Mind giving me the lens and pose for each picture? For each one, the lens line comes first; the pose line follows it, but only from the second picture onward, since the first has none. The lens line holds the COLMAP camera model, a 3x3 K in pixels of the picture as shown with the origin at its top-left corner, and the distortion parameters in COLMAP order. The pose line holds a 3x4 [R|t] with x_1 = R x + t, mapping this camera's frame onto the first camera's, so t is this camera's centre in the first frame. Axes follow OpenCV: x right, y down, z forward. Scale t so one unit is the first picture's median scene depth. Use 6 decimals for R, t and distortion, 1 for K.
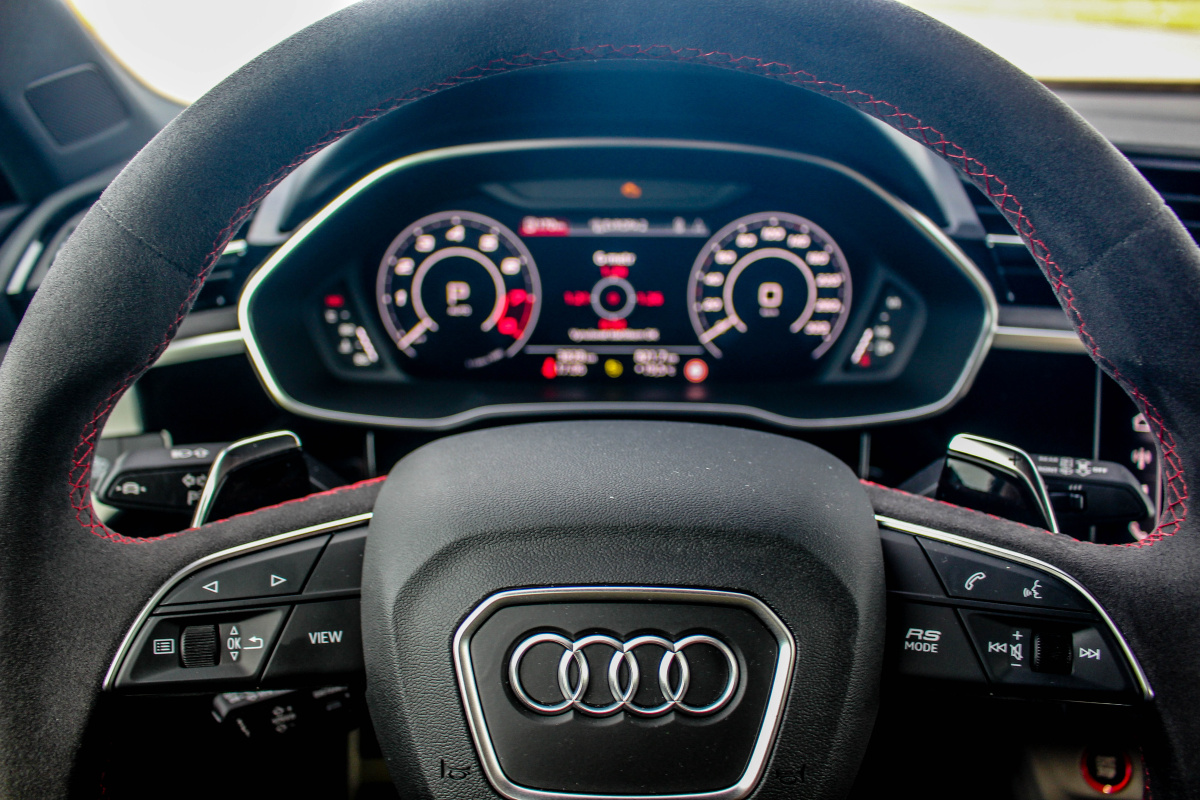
lens RADIAL K [[996.9, 0, 600.0], [0, 996.9, 400.0], [0, 0, 1]] dist [-0.083912, 0.006960]
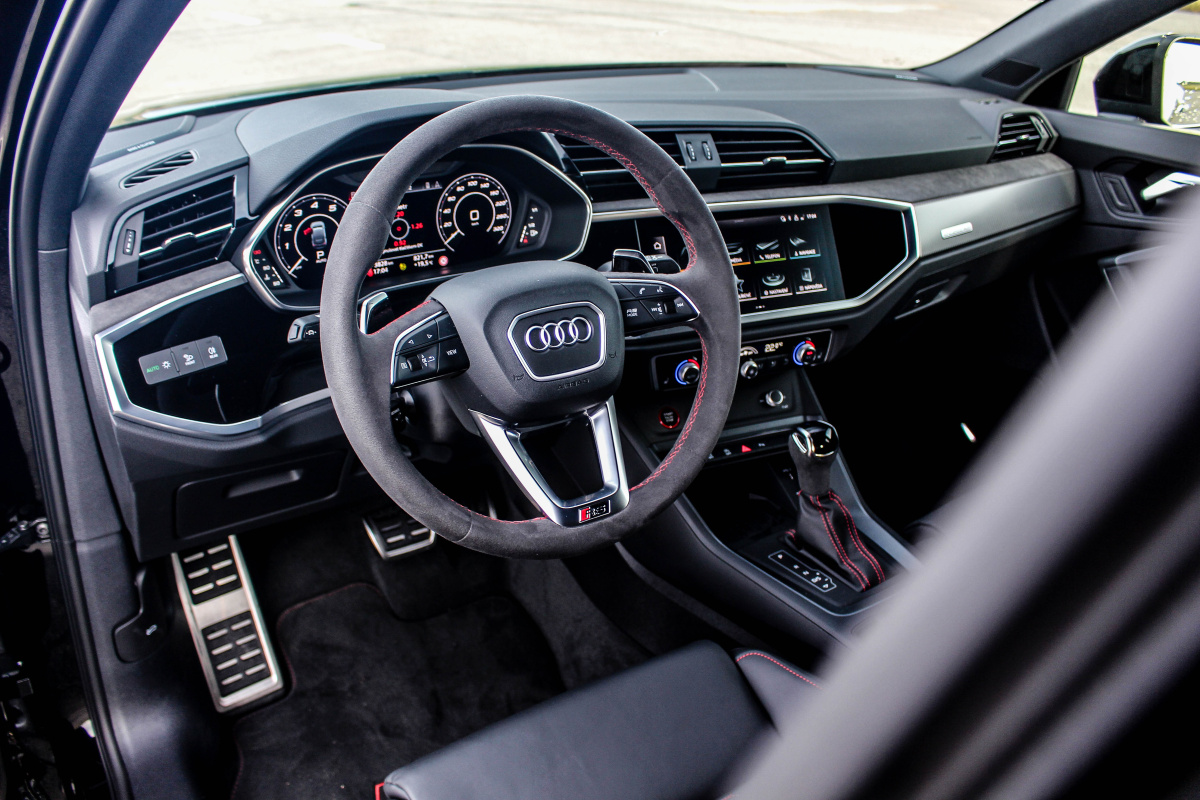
lens RADIAL K [[996.9, 0, 600.0], [0, 996.9, 400.0], [0, 0, 1]] dist [-0.083912, 0.006960]
pose [[0.838477, -0.226395, 0.495683, -0.675015], [0.190584, 0.974001, 0.122475, 0.055688], [-0.510524, -0.008223, 0.859824, -0.804707]]
